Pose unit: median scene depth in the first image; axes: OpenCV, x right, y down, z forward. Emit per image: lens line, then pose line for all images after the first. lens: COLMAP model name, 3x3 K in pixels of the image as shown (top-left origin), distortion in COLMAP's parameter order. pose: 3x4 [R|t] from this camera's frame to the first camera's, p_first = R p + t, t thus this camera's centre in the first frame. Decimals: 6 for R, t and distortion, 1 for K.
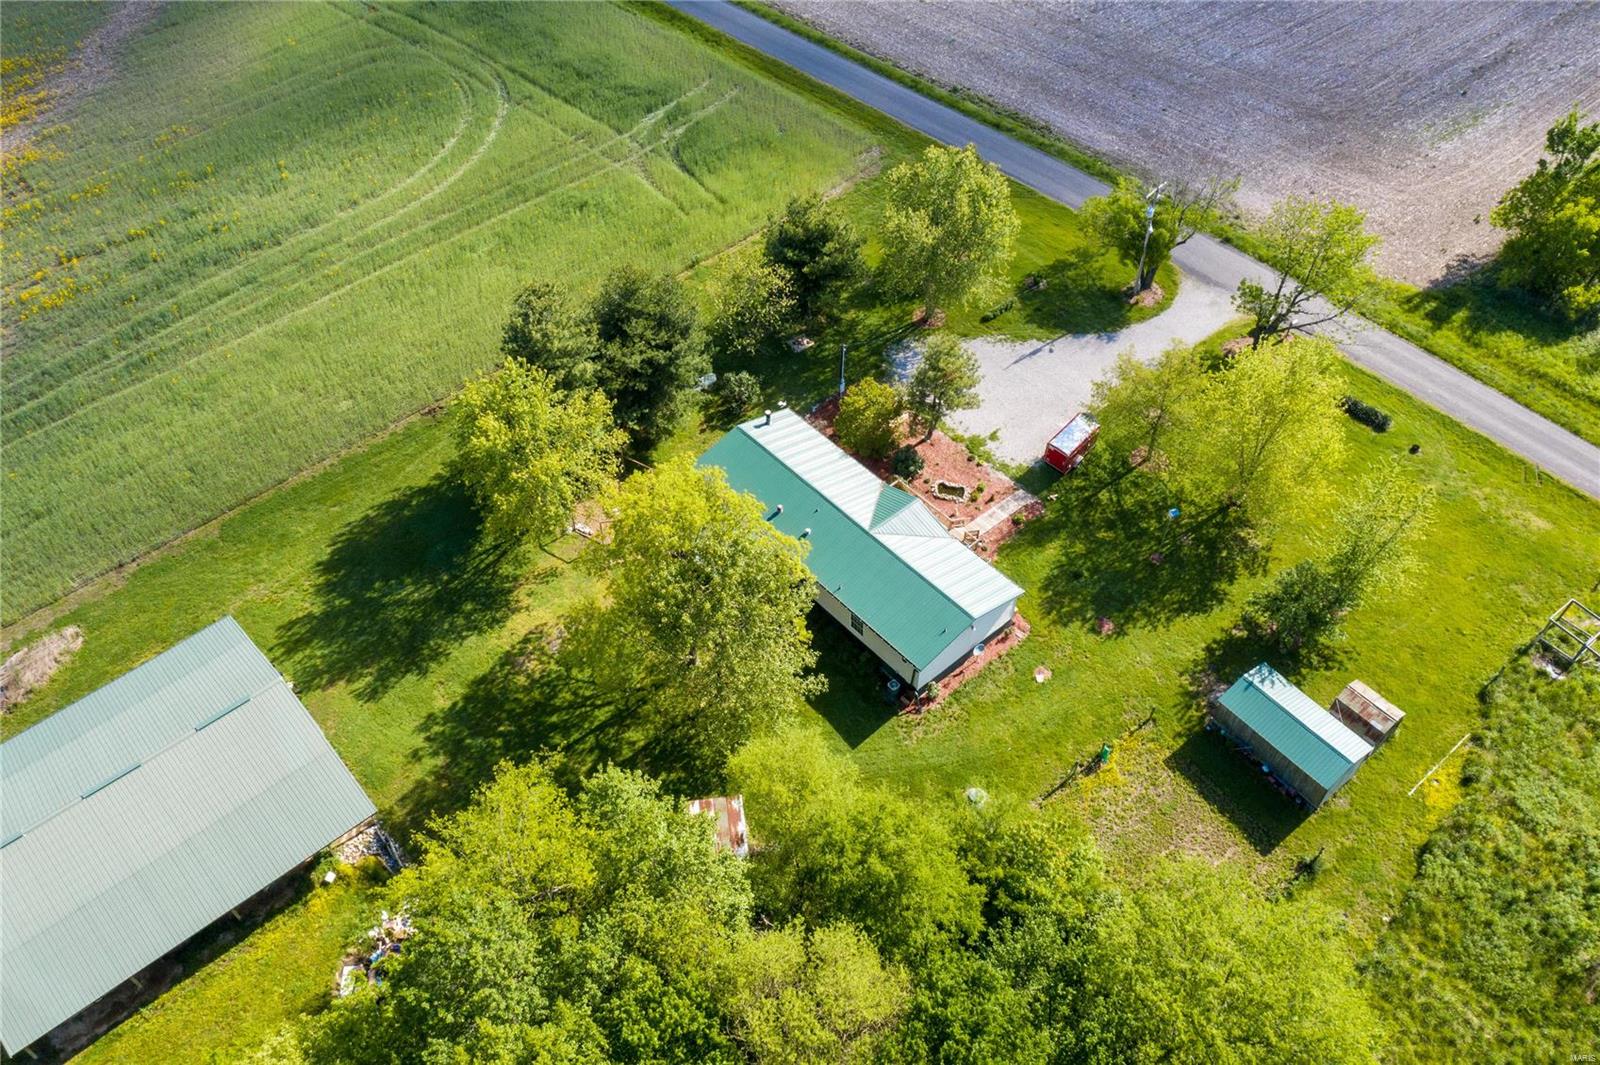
lens RADIAL K [[1246.8, 0, 800.0], [0, 1246.8, 532.5], [0, 0, 1]] dist [-0.014685, 0.001376]
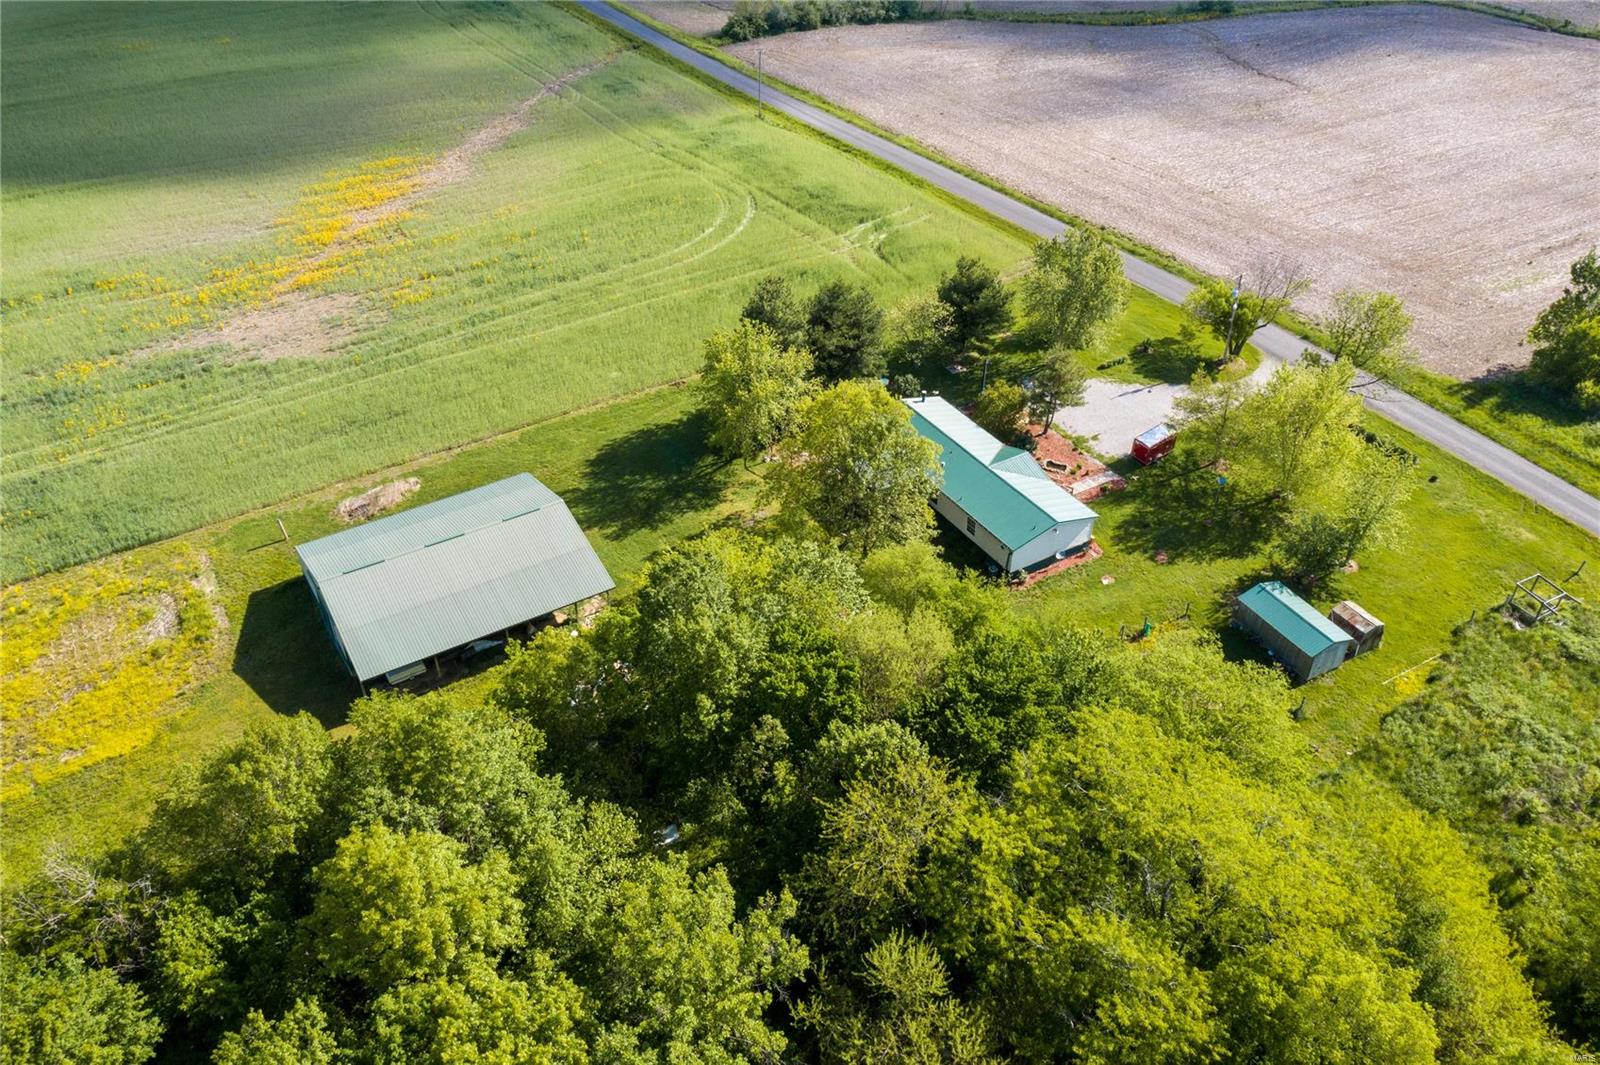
lens RADIAL K [[1230.2, 0, 801.6], [0, 1230.2, 553.5], [0, 0, 1]] dist [-0.011888, -0.001931]
pose [[0.984204, 0.114483, -0.135044, 0.042607], [-0.135964, 0.977313, -0.162397, 0.302917], [0.113388, 0.178193, 0.977441, -0.279784]]
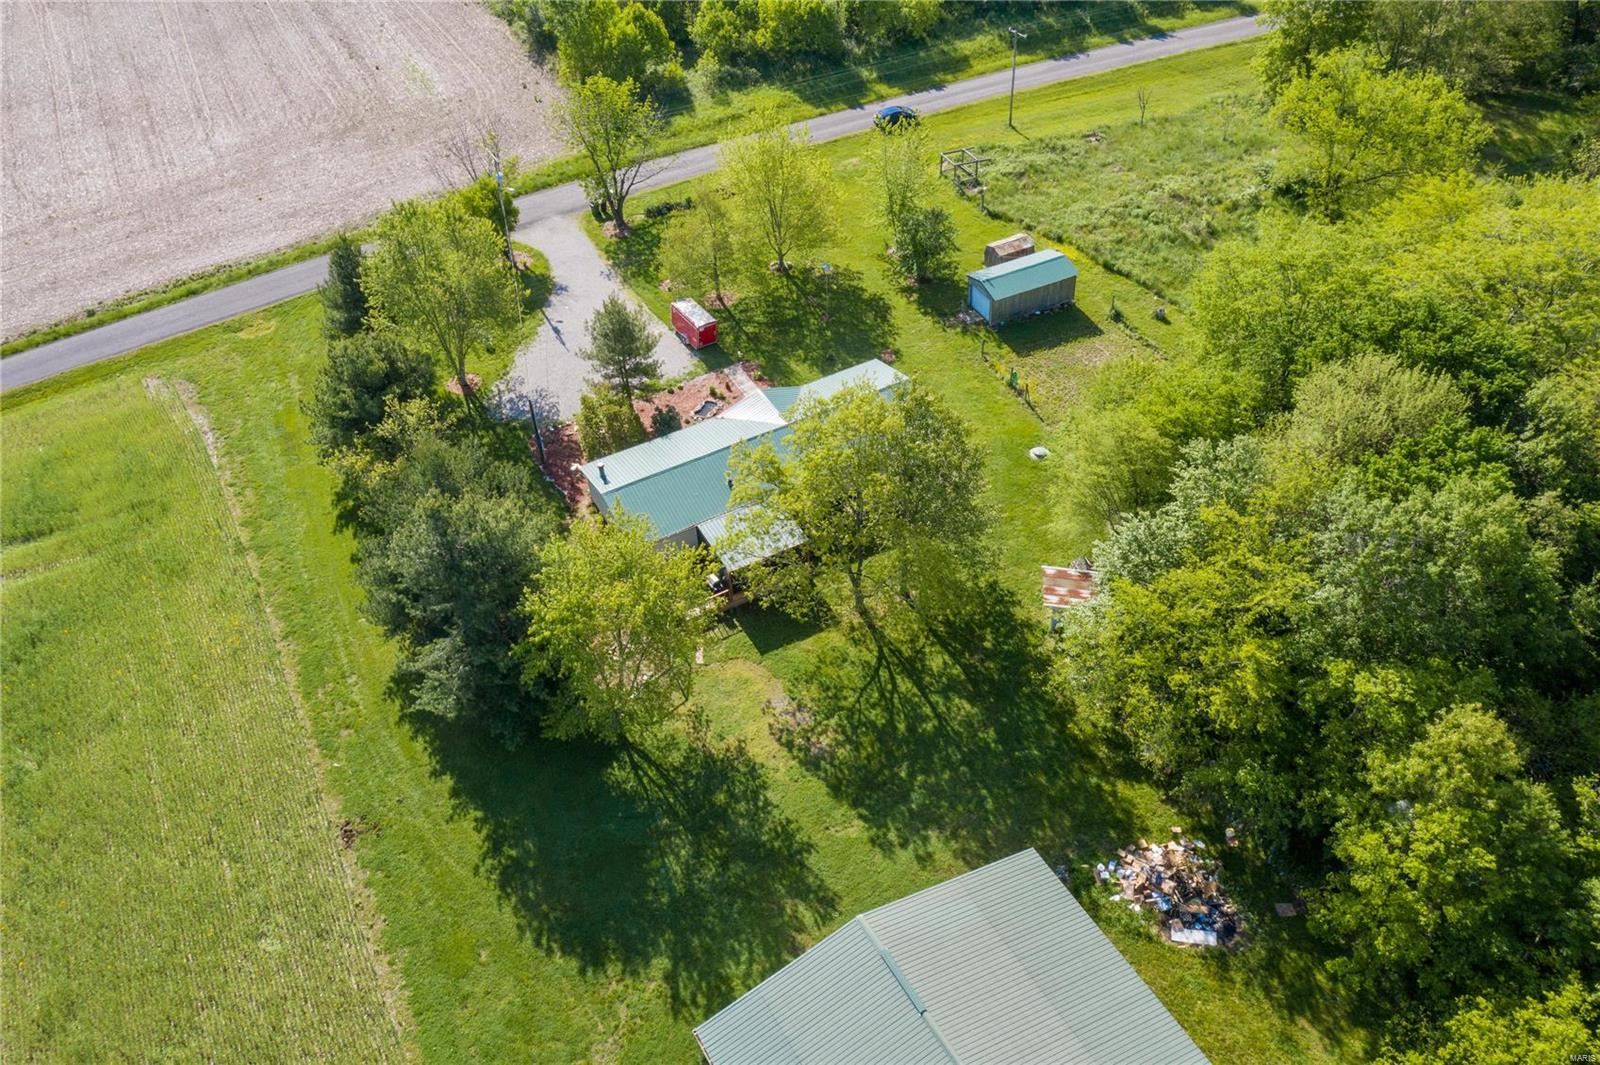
lens RADIAL K [[1280.1, 0, 797.0], [0, 1280.1, 495.0], [0, 0, 1]] dist [-0.021378, 0.003067]
pose [[0.222428, -0.645482, 0.730670, -0.685951], [0.756487, 0.587033, 0.288305, -0.241909], [-0.615023, 0.488616, 0.618871, 0.330756]]
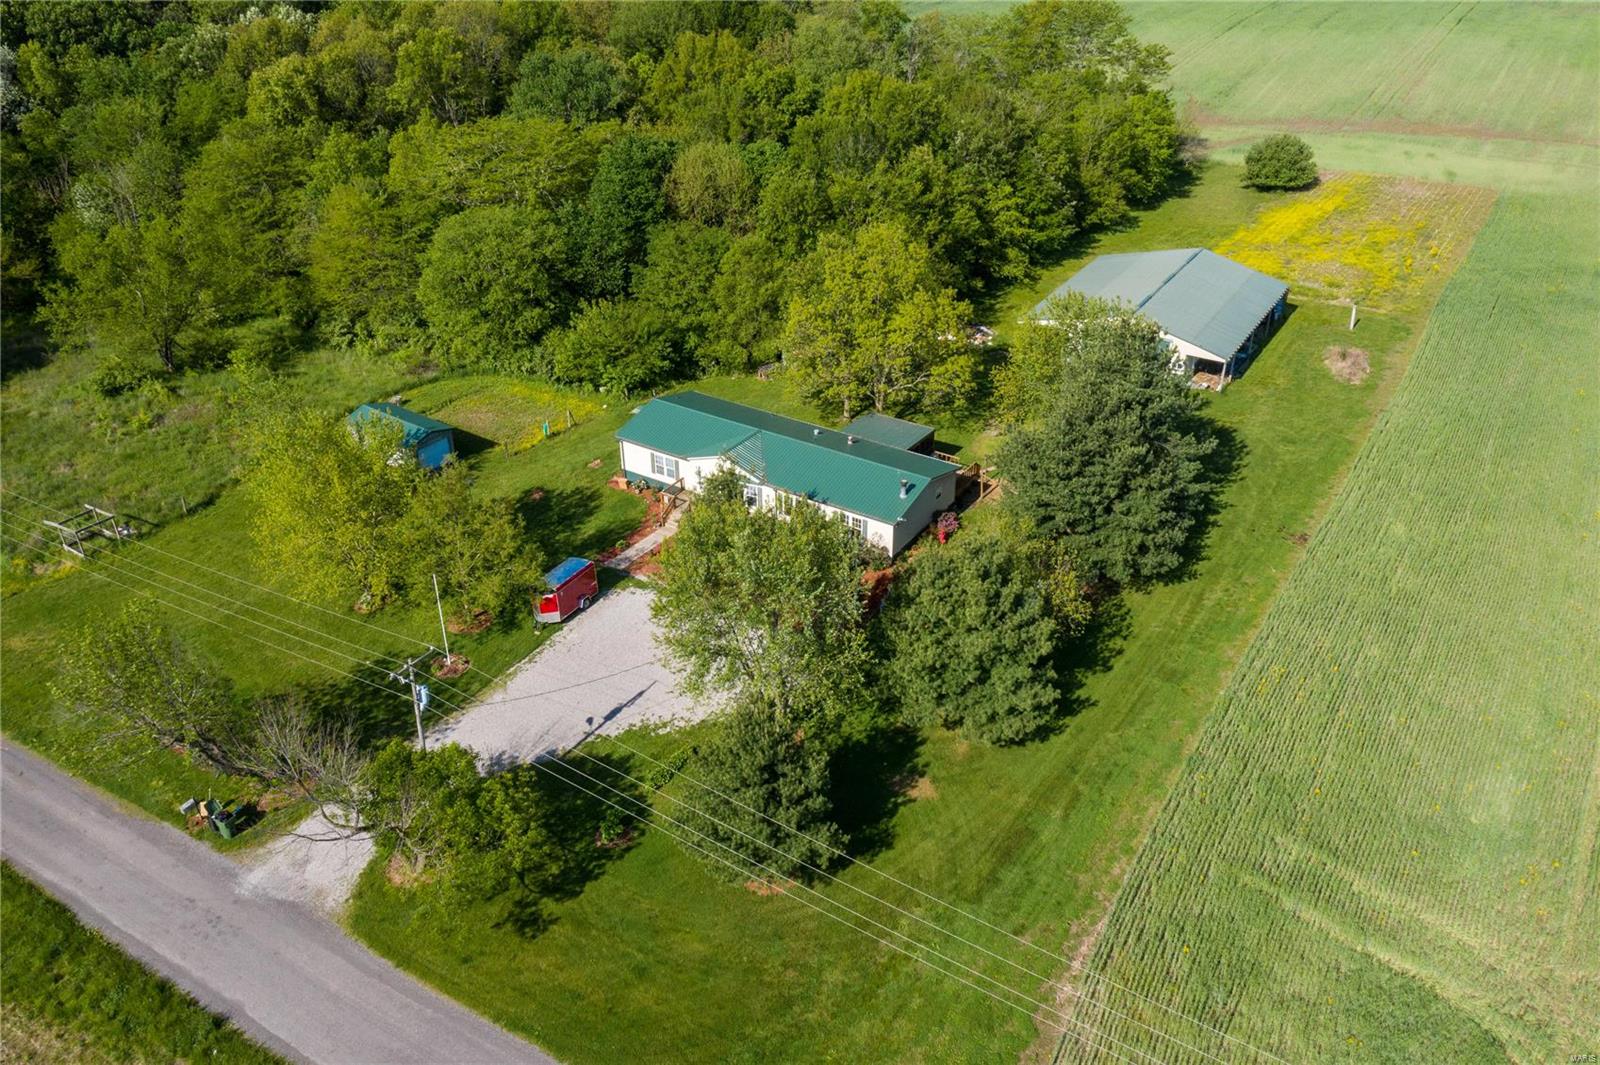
lens RADIAL K [[1247.3, 0, 794.2], [0, 1247.3, 533.9], [0, 0, 1]] dist [-0.018930, -0.000350]
pose [[-0.963335, 0.140710, -0.228443, 0.259856], [-0.199575, 0.193258, 0.960636, -0.926998], [0.179320, 0.971006, -0.158090, 1.139116]]
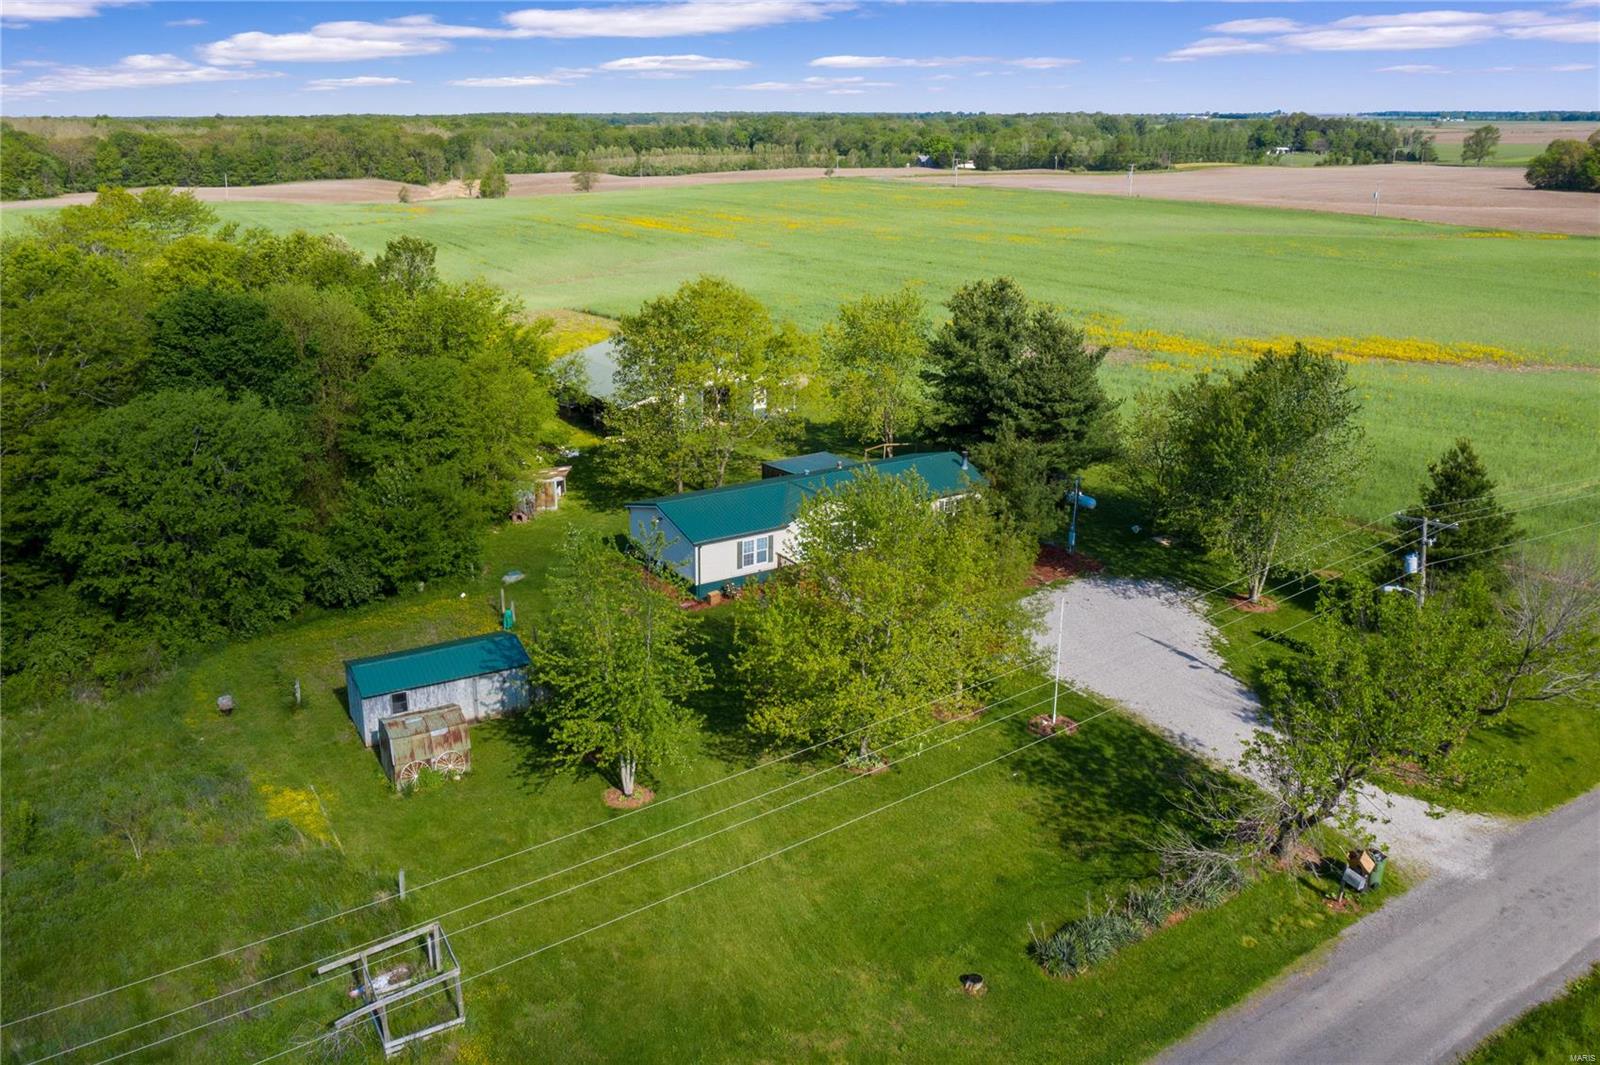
lens RADIAL K [[1246.8, 0, 800.0], [0, 1246.8, 532.5], [0, 0, 1]] dist [-0.014685, 0.001376]
pose [[-0.159818, 0.318534, -0.934342, 0.883802], [-0.736043, 0.592266, 0.327814, -0.271808], [0.657799, 0.740106, 0.139800, 0.809535]]
